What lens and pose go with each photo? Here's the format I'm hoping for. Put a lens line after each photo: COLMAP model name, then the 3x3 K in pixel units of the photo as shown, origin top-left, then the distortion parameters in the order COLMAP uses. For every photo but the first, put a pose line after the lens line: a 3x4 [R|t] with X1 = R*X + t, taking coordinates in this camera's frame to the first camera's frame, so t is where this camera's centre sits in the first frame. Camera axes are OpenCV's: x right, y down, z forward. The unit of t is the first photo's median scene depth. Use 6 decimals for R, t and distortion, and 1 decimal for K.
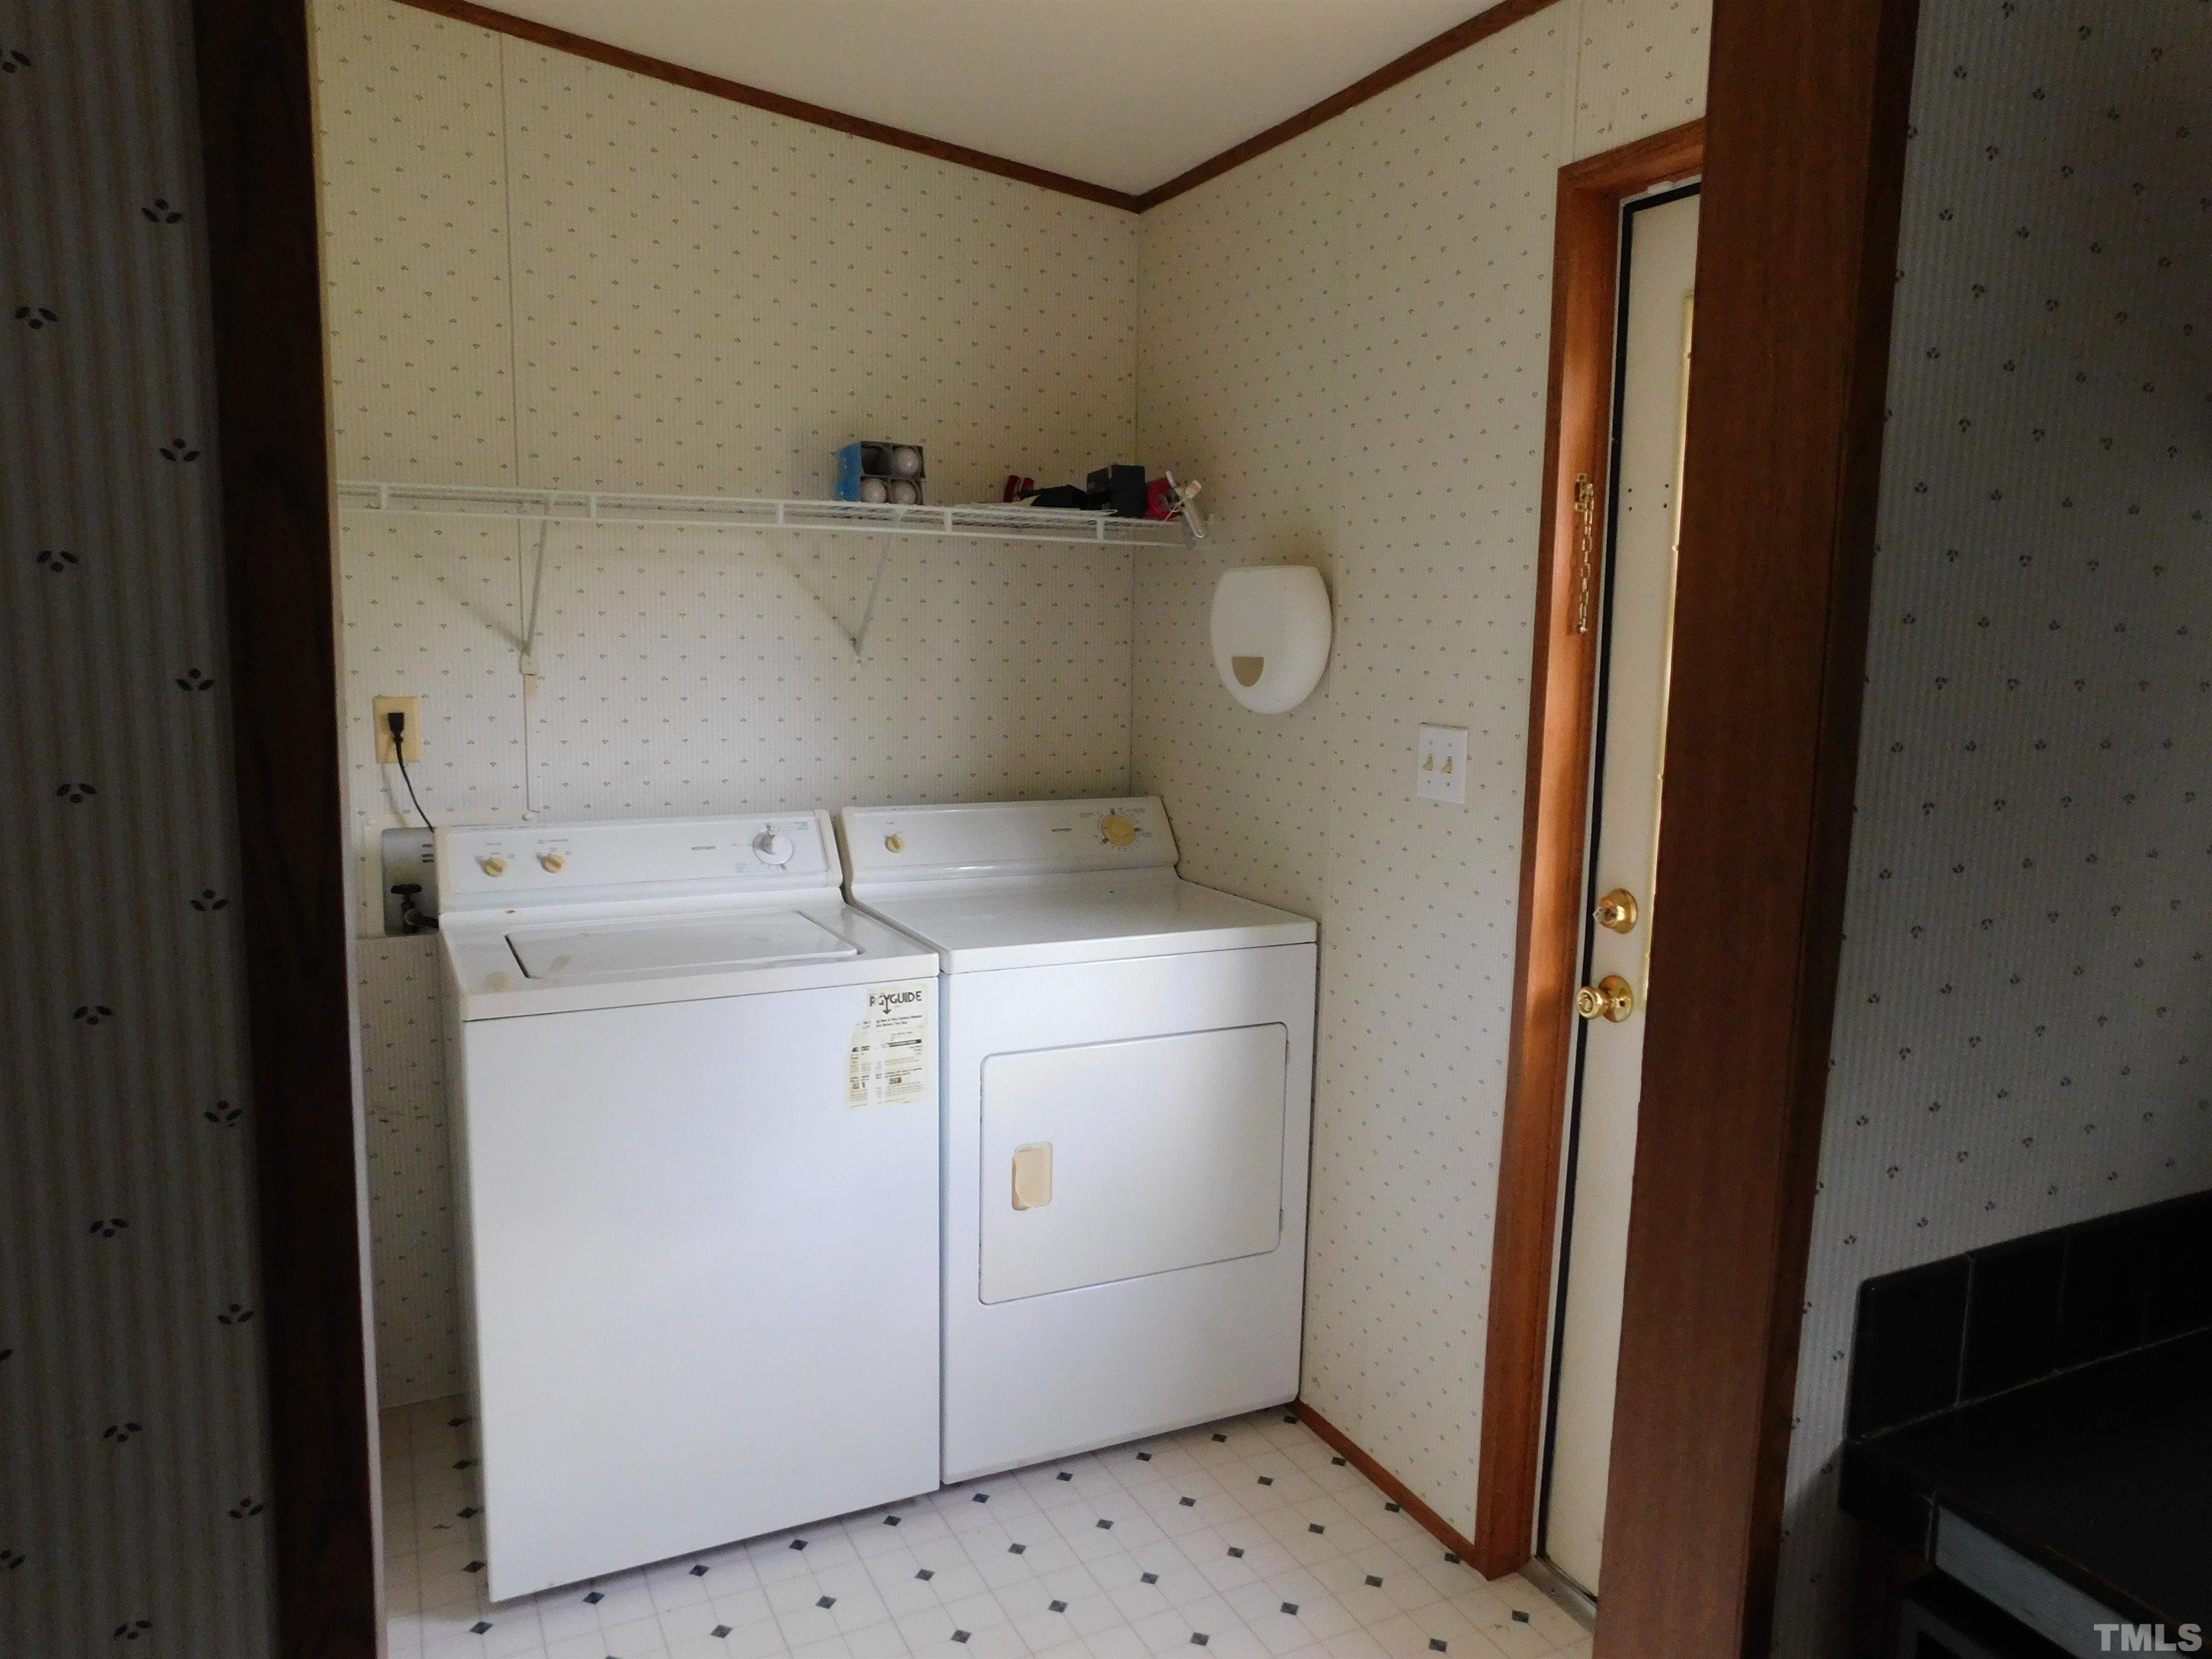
lens RADIAL K [[1476.9, 0, 1106.0], [0, 1476.9, 829.5], [0, 0, 1]] dist [-0.073302, 0.095099]
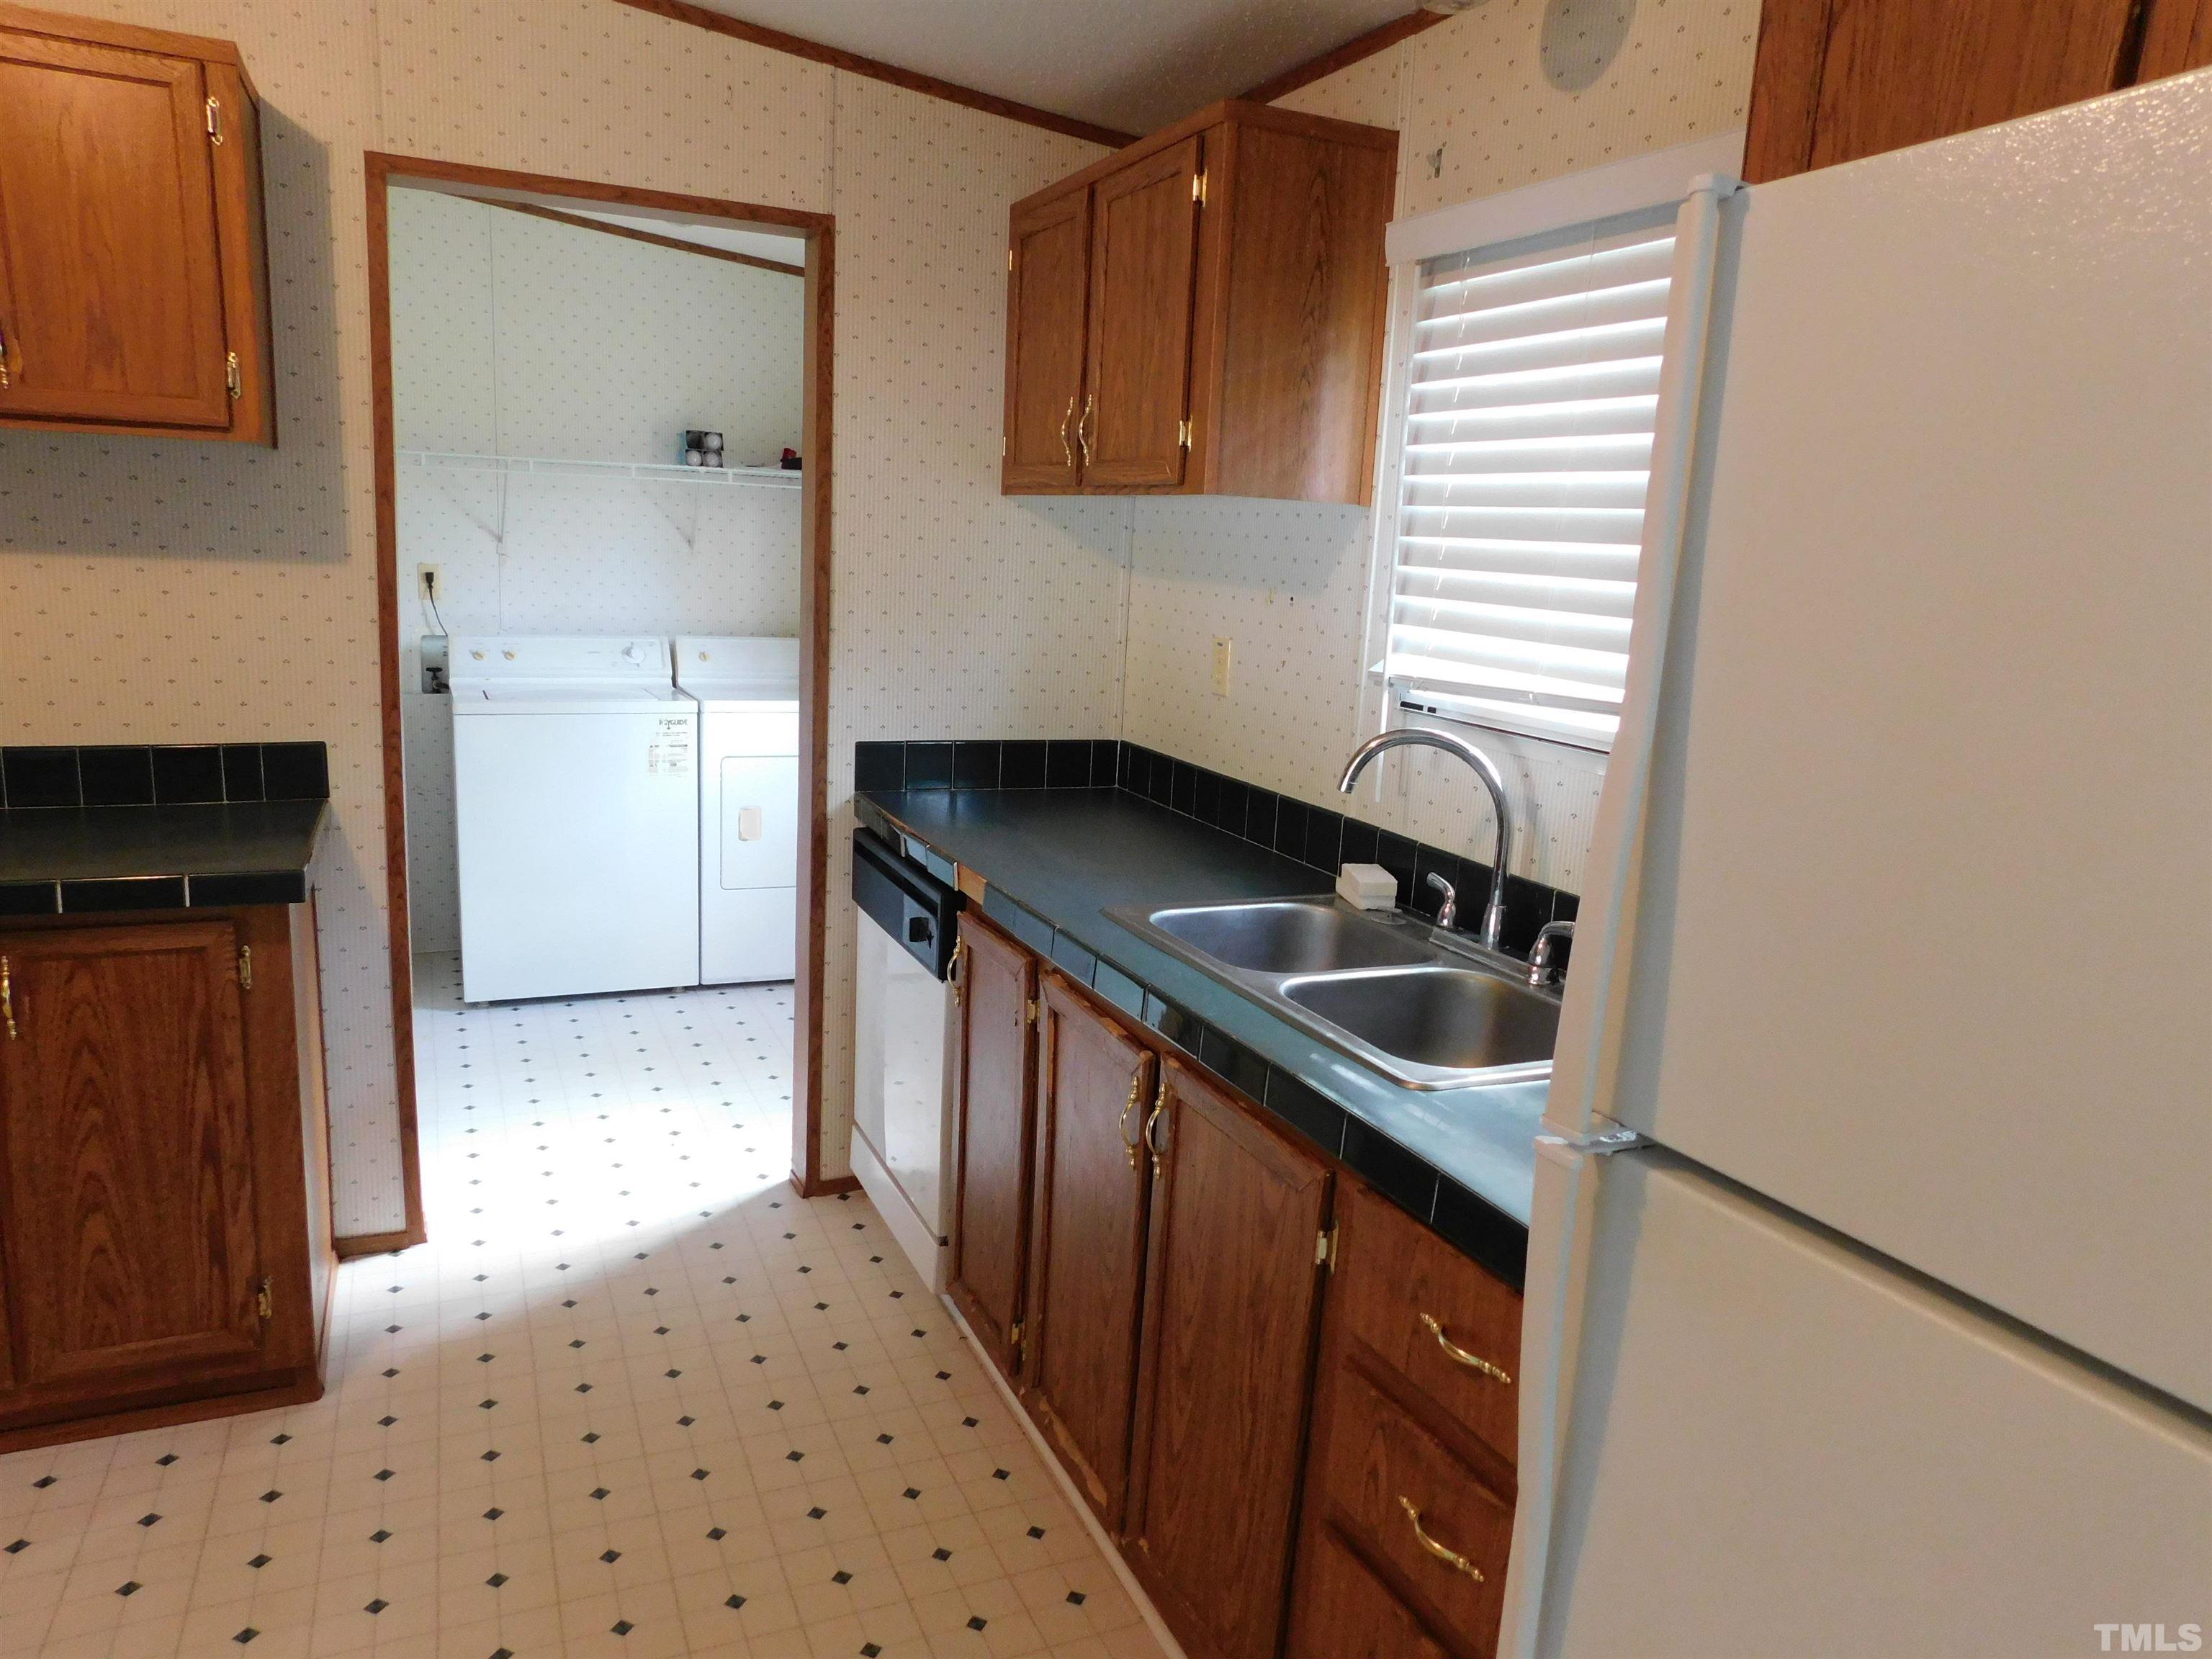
lens RADIAL K [[1476.6, 0, 1106.0], [0, 1476.6, 829.5], [0, 0, 1]] dist [-0.037616, 0.002524]
pose [[0.998730, 0.038545, -0.032431, 0.450862], [-0.036794, 0.997918, 0.052963, 0.117177], [0.034405, -0.051703, 0.998070, -0.855315]]
